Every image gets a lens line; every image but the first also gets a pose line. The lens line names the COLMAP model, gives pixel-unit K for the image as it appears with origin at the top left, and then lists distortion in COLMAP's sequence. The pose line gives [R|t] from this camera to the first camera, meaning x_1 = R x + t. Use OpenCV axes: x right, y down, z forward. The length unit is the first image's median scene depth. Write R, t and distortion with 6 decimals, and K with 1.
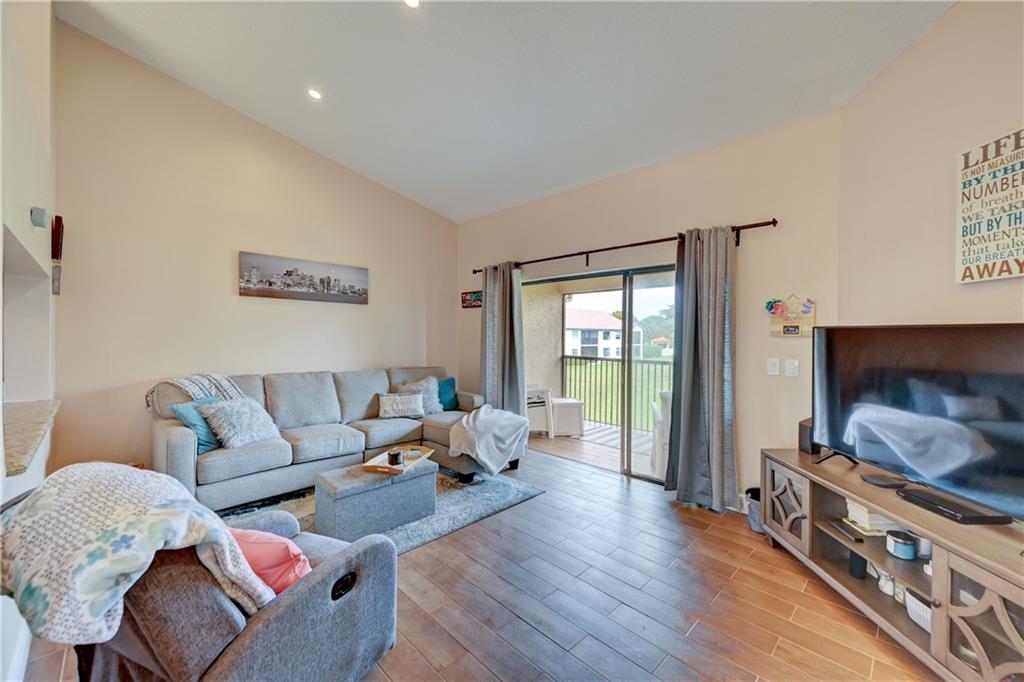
lens RADIAL K [[403.2, 0, 512.6], [0, 403.2, 338.2], [0, 0, 1]] dist [0.000276, 0.000066]
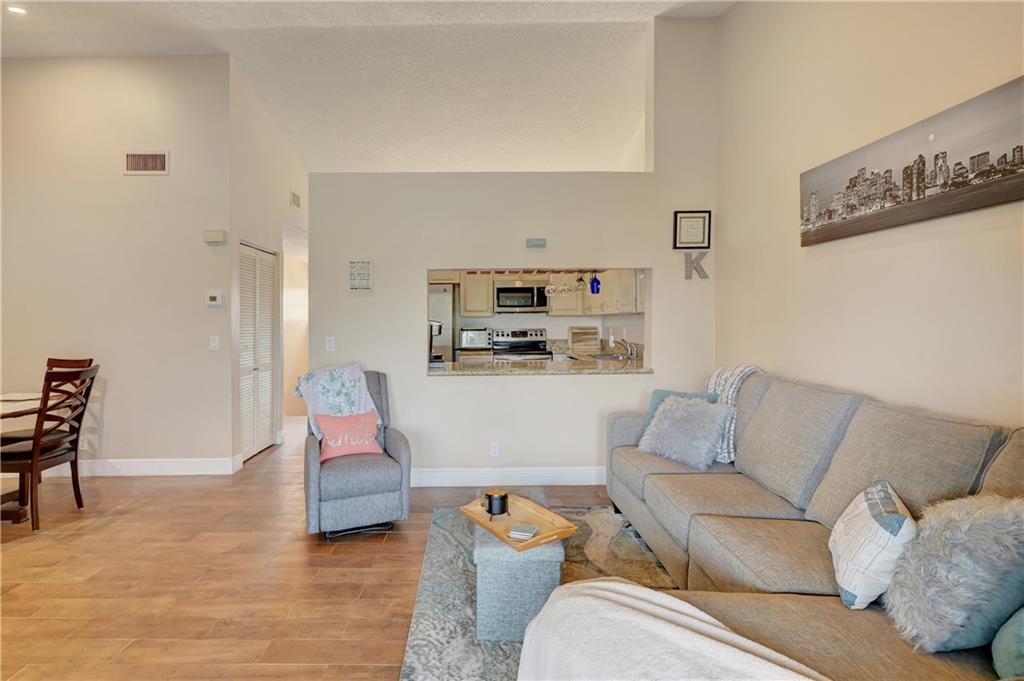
lens RADIAL K [[515.7, 0, 472.5], [0, 515.7, 325.8], [0, 0, 1]] dist [0.003924, 0.001590]
pose [[-0.726664, 0.008722, -0.686937, 0.207728], [0.001142, 0.999933, 0.011489, 0.004133], [0.686992, 0.007564, -0.726626, 1.120406]]
